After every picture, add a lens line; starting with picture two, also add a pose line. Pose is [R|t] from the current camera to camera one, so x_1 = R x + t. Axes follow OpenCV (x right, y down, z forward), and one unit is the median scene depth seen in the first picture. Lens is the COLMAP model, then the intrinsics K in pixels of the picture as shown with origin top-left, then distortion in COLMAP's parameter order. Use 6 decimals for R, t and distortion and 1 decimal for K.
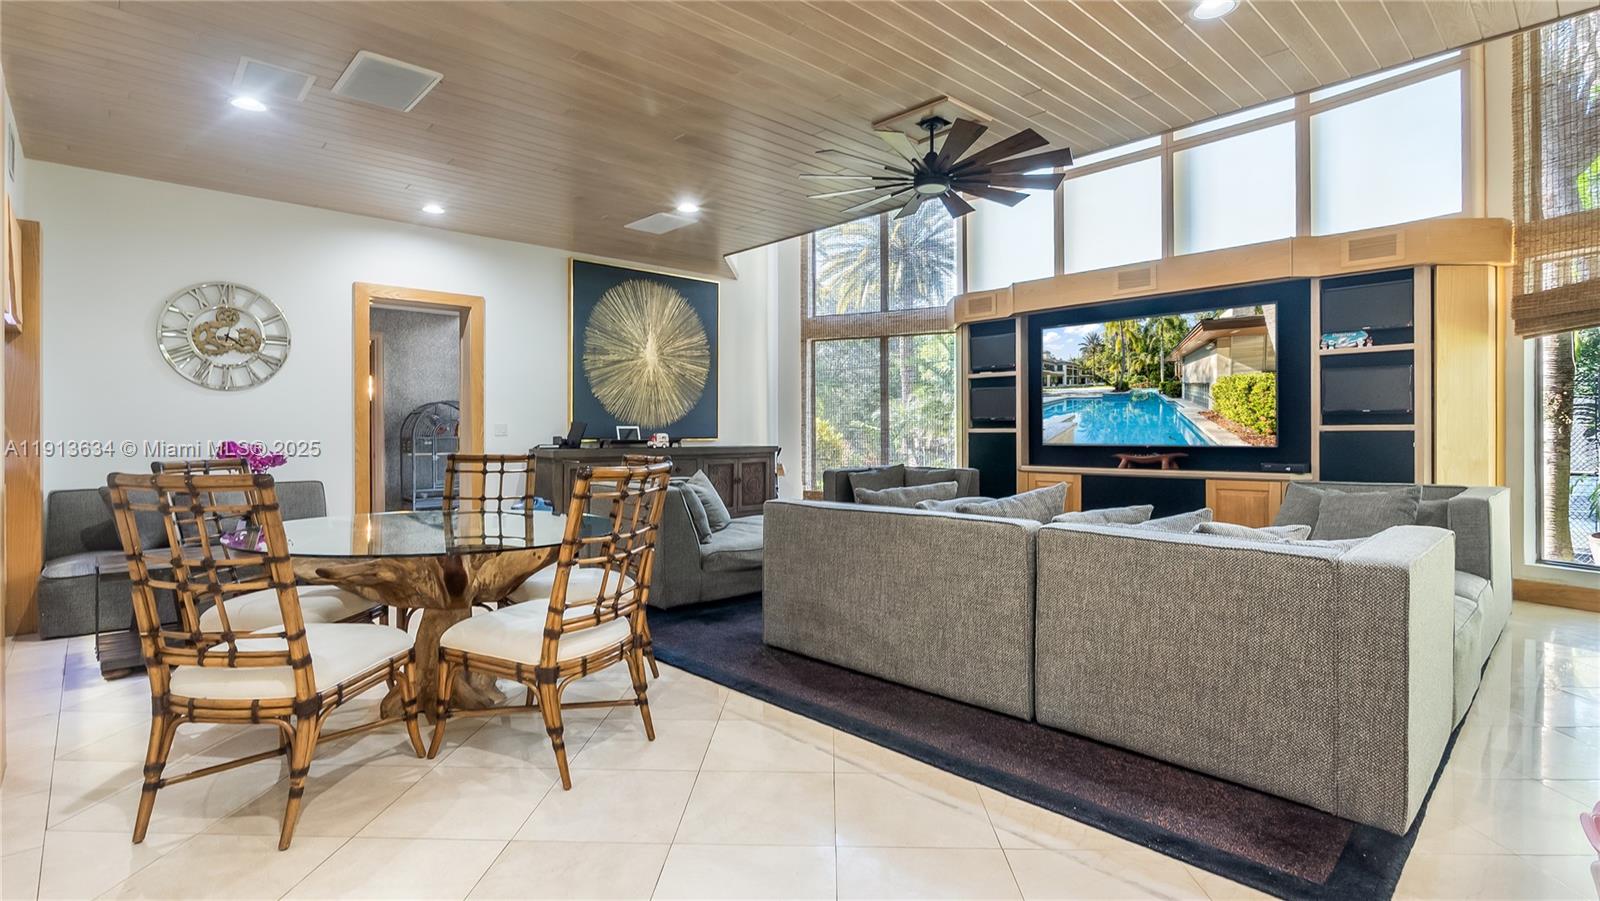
lens RADIAL K [[757.4, 0, 797.8], [0, 757.4, 432.5], [0, 0, 1]] dist [-0.005147, -0.000169]
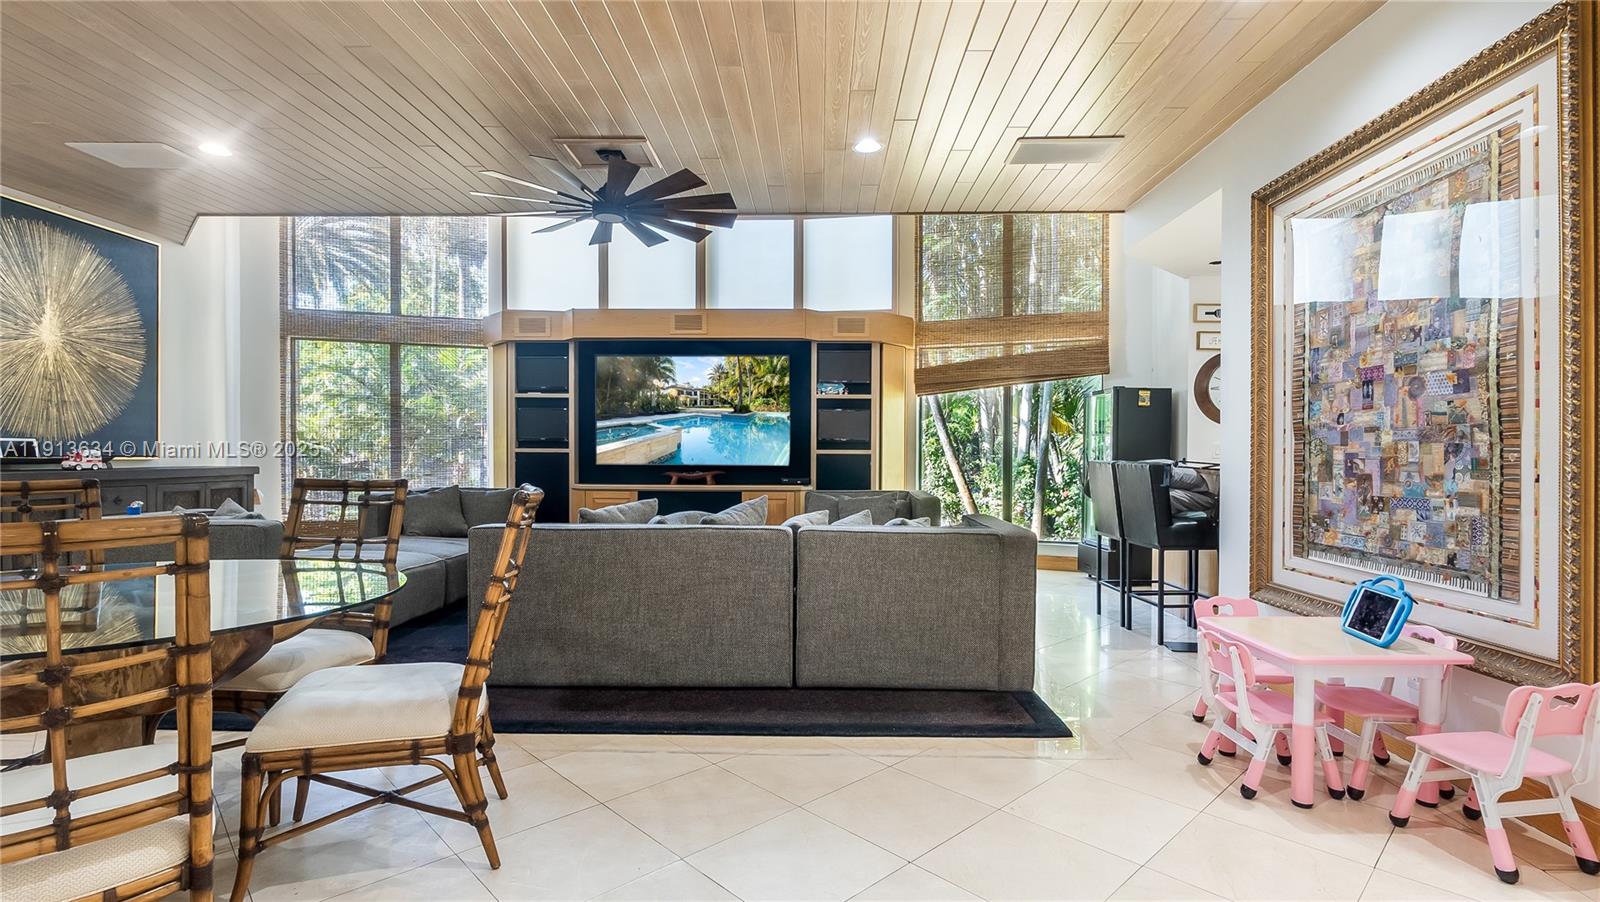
lens RADIAL K [[743.7, 0, 799.1], [0, 743.7, 463.9], [0, 0, 1]] dist [-0.005941, 0.000617]
pose [[0.699065, -0.001850, 0.715055, -0.251554], [-0.009275, 0.999889, 0.011654, 0.000818], [-0.714998, -0.014779, 0.698971, 0.066591]]
